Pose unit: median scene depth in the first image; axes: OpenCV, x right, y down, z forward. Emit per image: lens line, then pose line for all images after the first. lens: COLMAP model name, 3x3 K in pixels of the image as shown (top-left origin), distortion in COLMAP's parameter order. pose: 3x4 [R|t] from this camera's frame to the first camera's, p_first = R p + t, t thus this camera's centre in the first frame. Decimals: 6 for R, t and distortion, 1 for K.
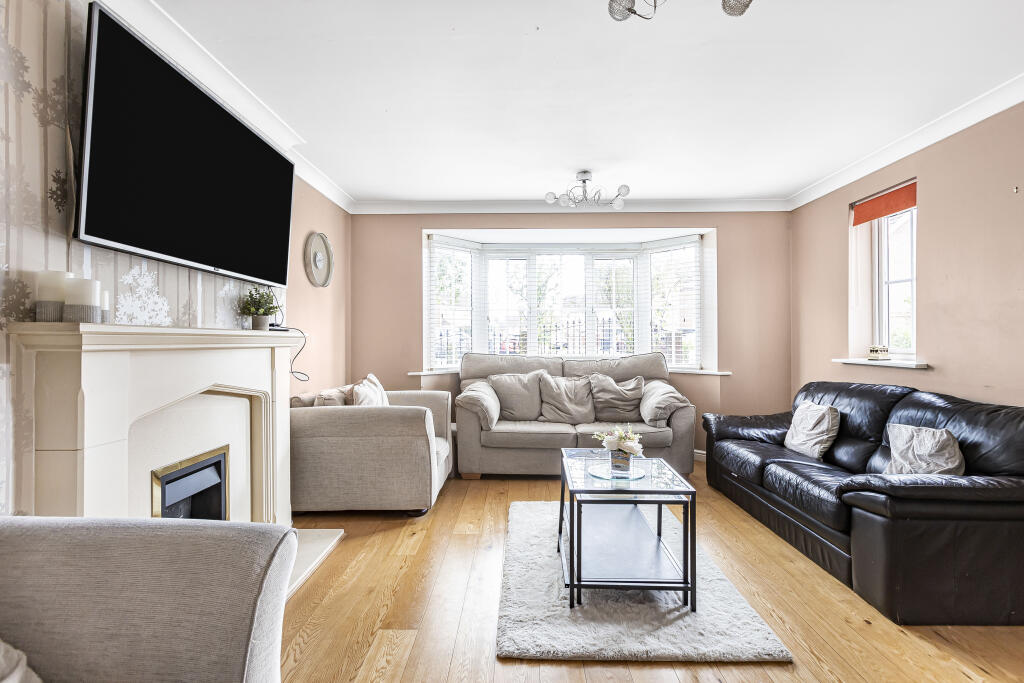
lens RADIAL K [[465.0, 0, 514.1], [0, 465.0, 340.2], [0, 0, 1]] dist [-0.002221, 0.003910]
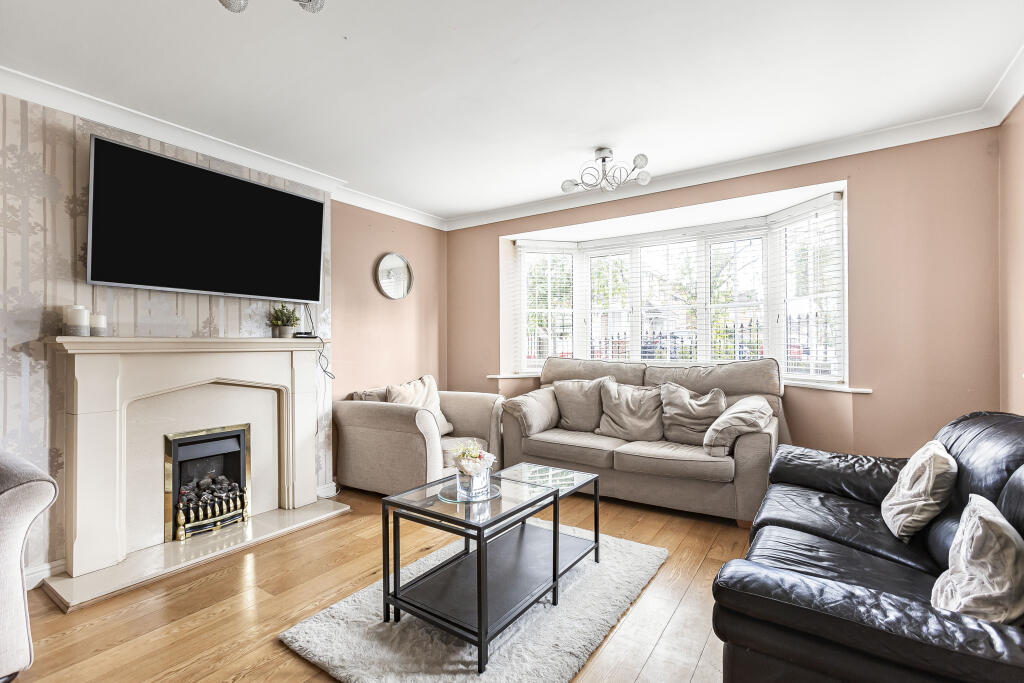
lens RADIAL K [[465.0, 0, 514.5], [0, 465.0, 343.9], [0, 0, 1]] dist [-0.002221, 0.003910]
pose [[0.839459, -0.006183, -0.543388, 0.482921], [0.006478, 0.999978, -0.001371, 0.000687], [0.543384, -0.002369, 0.839481, 0.185415]]
